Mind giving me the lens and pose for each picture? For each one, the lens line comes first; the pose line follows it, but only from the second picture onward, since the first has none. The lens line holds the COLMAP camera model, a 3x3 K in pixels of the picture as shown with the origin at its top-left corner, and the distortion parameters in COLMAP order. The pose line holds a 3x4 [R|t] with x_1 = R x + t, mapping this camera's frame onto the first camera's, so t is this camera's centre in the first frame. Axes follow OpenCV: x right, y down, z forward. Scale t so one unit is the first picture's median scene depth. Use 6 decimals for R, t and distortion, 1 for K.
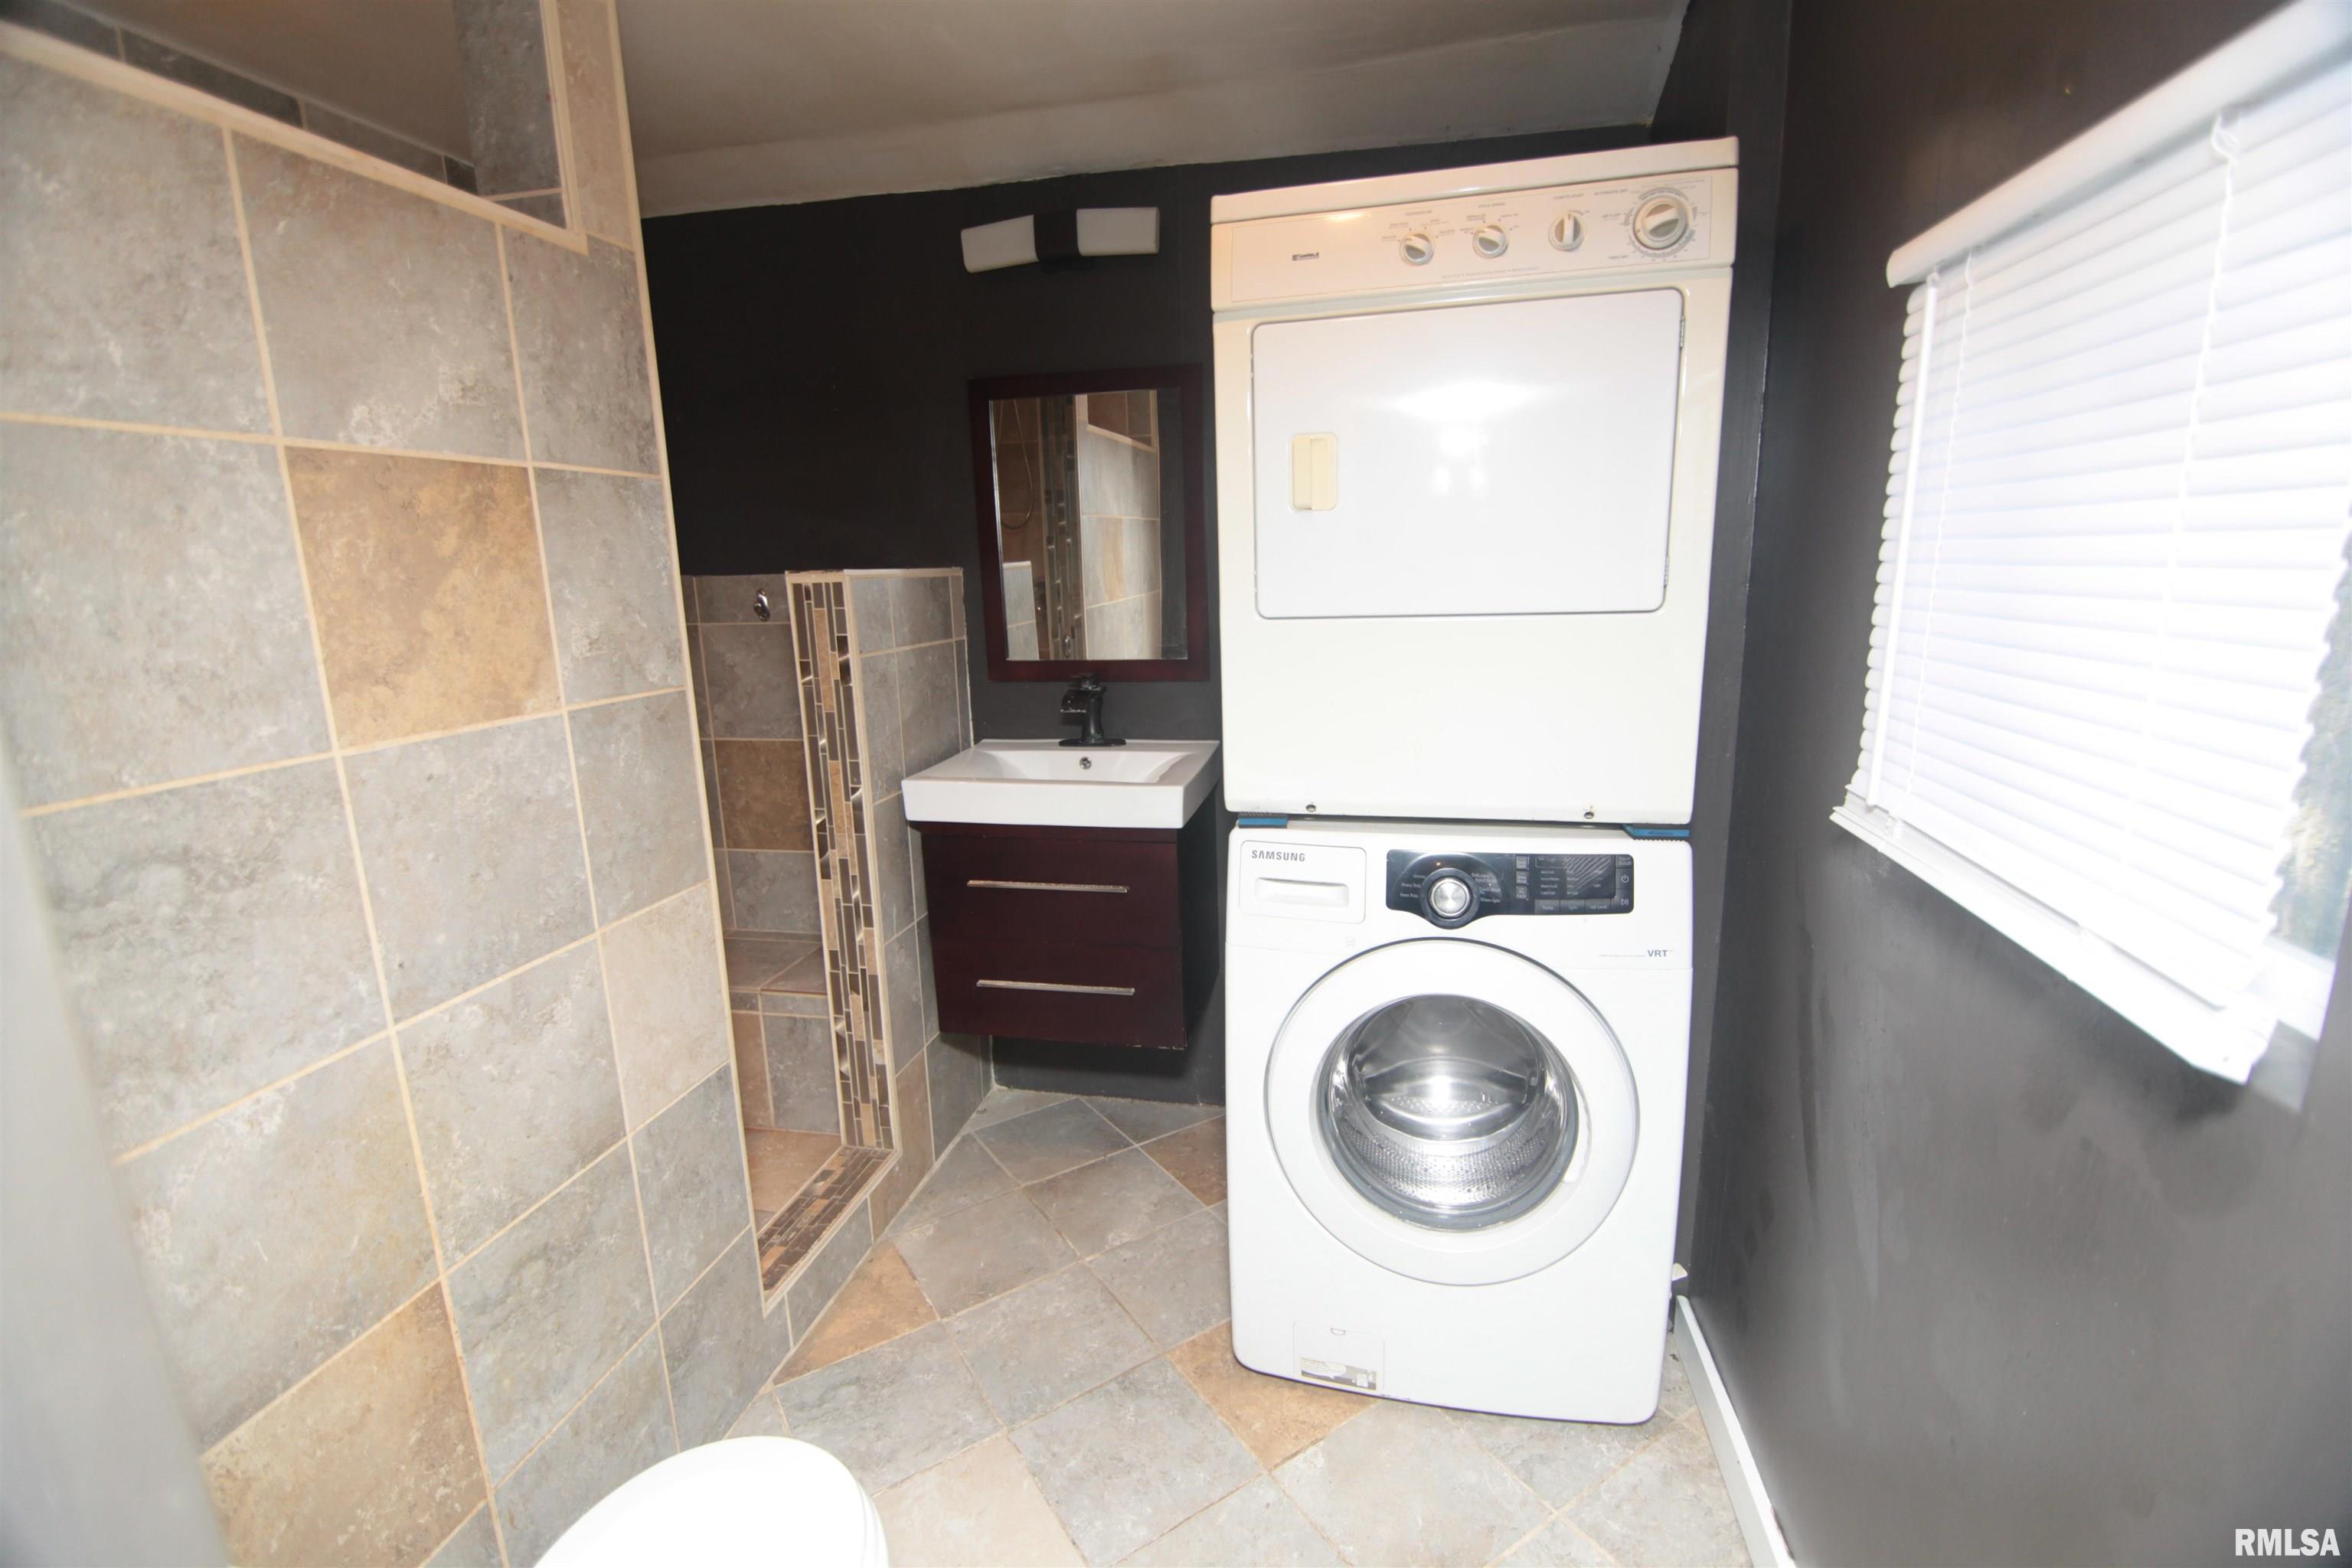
lens RADIAL K [[1045.0, 0, 1180.7], [0, 1045.0, 789.0], [0, 0, 1]] dist [-0.000883, -0.012126]
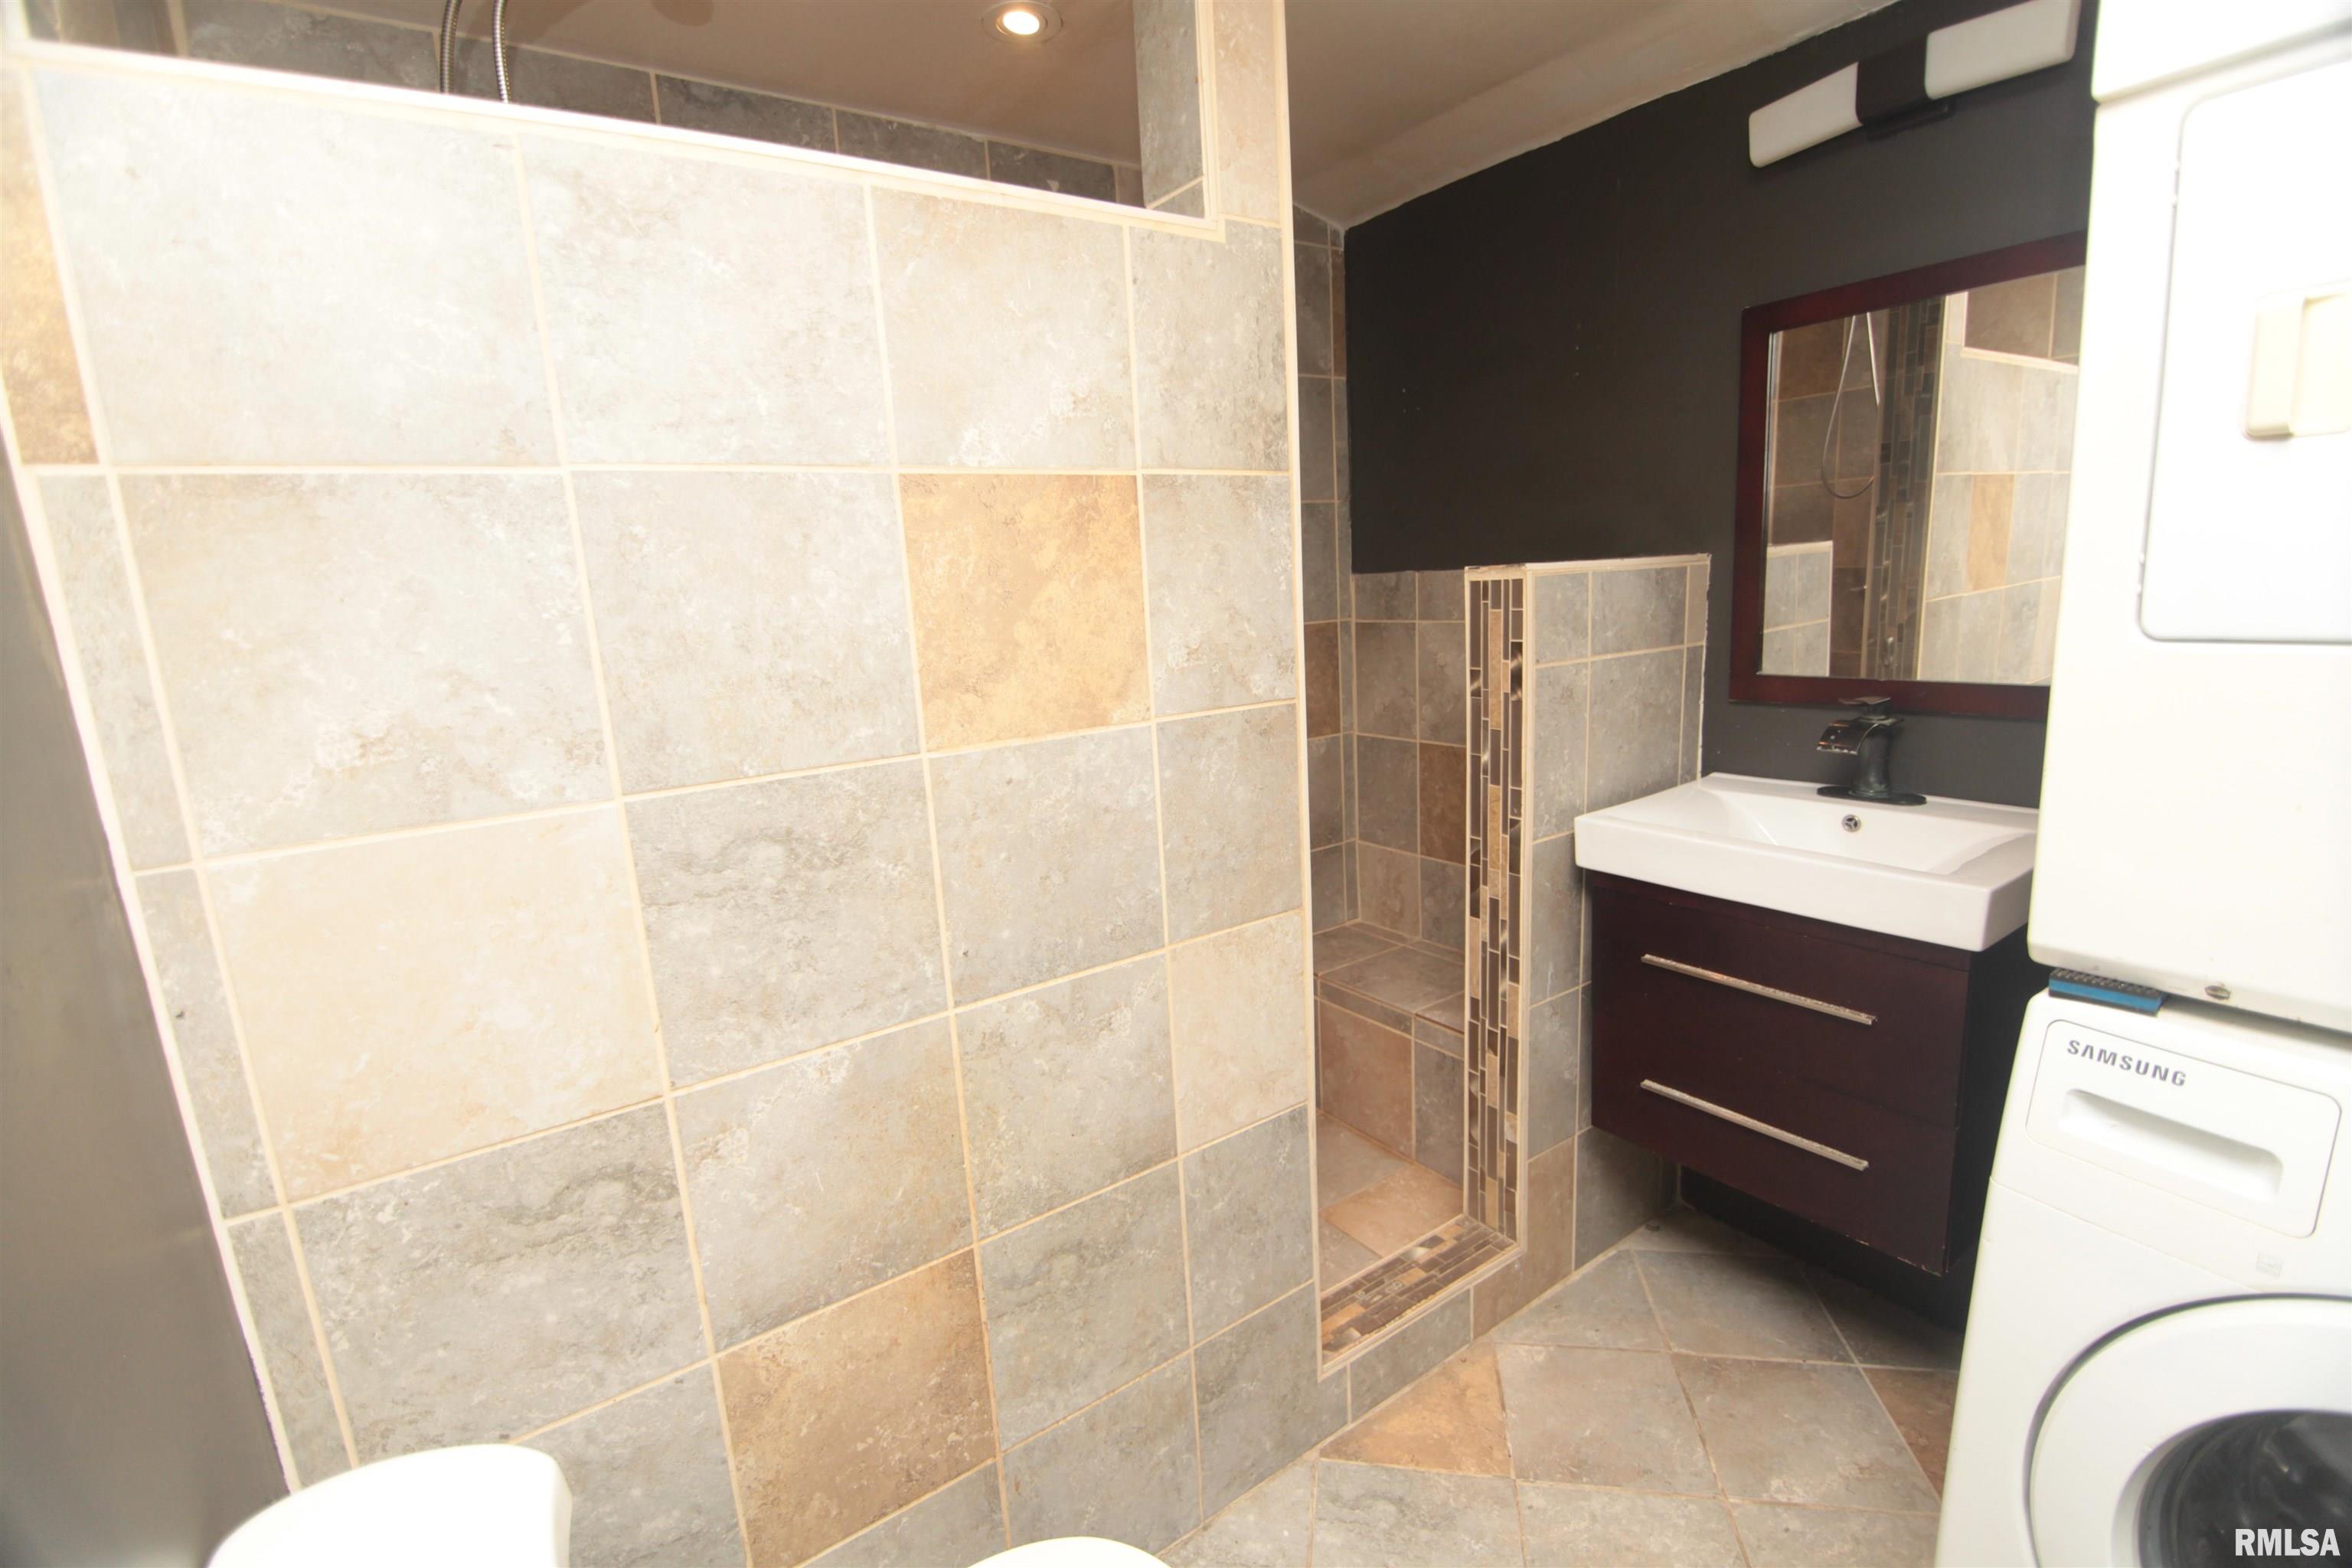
lens RADIAL K [[1045.0, 0, 1180.7], [0, 1045.0, 789.0], [0, 0, 1]] dist [-0.000883, -0.012126]
pose [[0.726906, 0.118360, -0.676461, 0.107206], [-0.108718, 0.992447, 0.056822, -0.075342], [0.678077, 0.032239, 0.734284, 0.315244]]
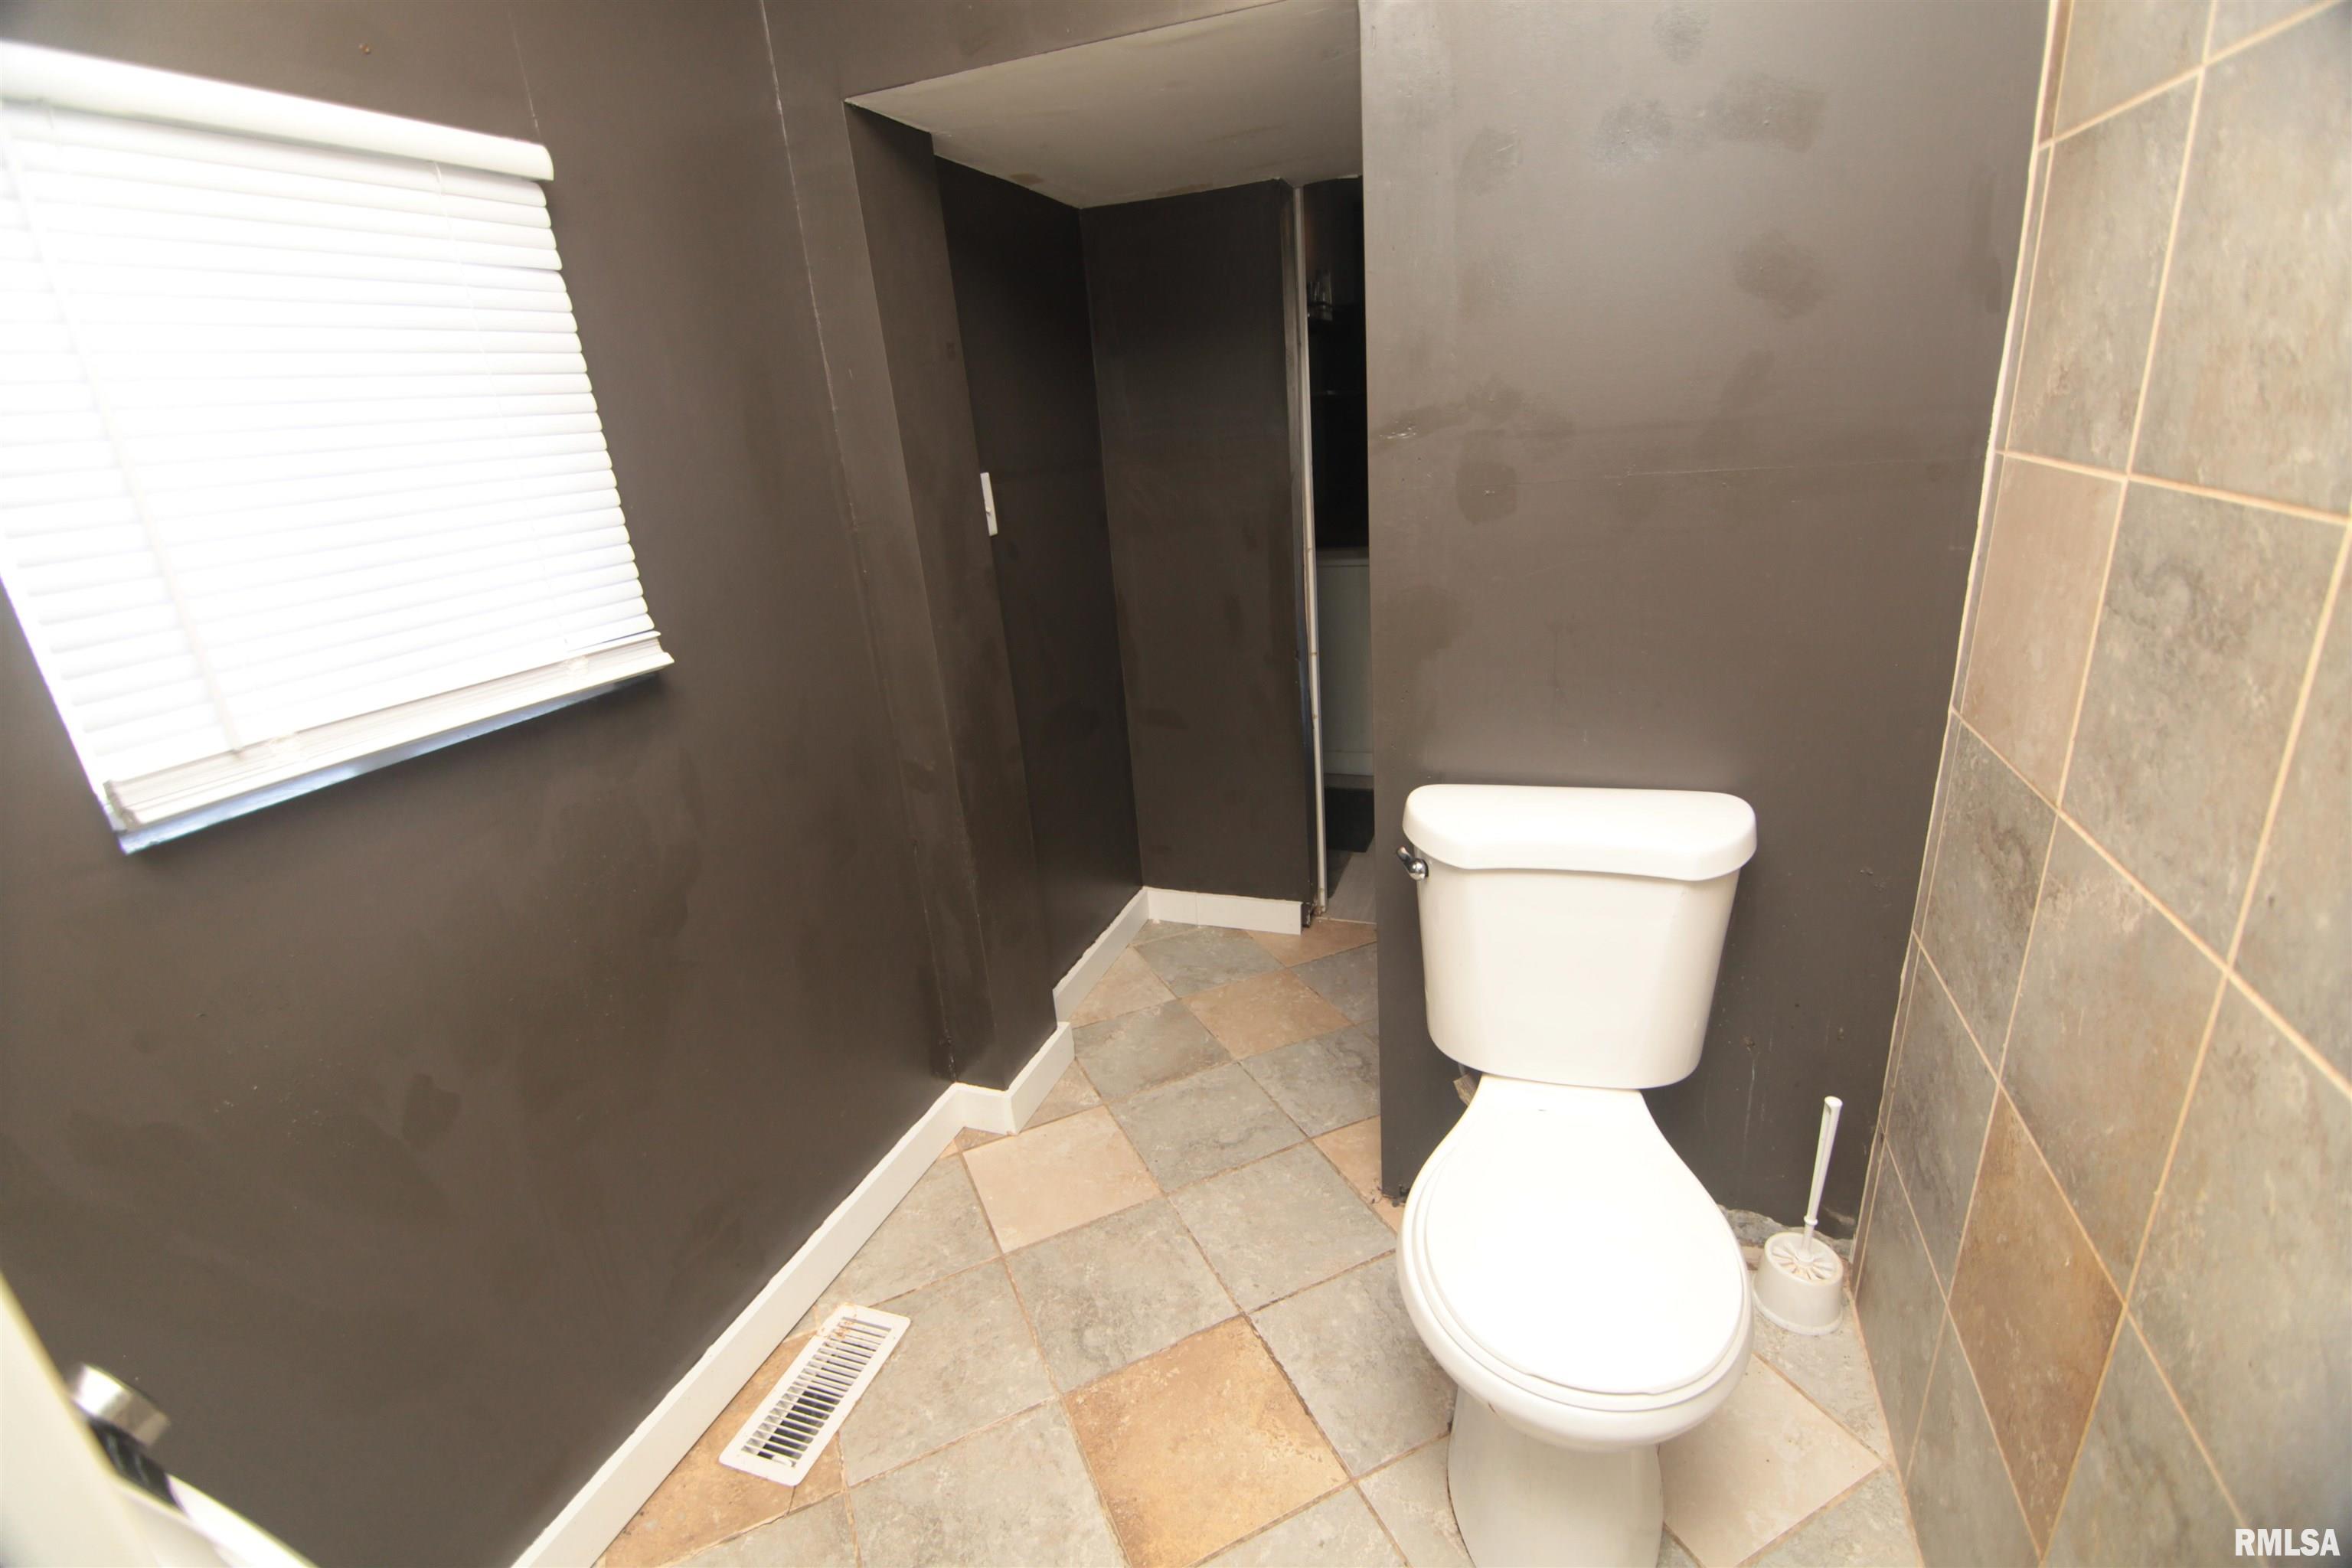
lens RADIAL K [[1045.0, 0, 1180.7], [0, 1045.0, 789.0], [0, 0, 1]] dist [-0.000883, -0.012126]
pose [[-0.983368, 0.050671, 0.174413, -0.213032], [0.136374, 0.840236, 0.524791, -0.249547], [-0.119957, 0.539848, -0.833171, 1.365863]]
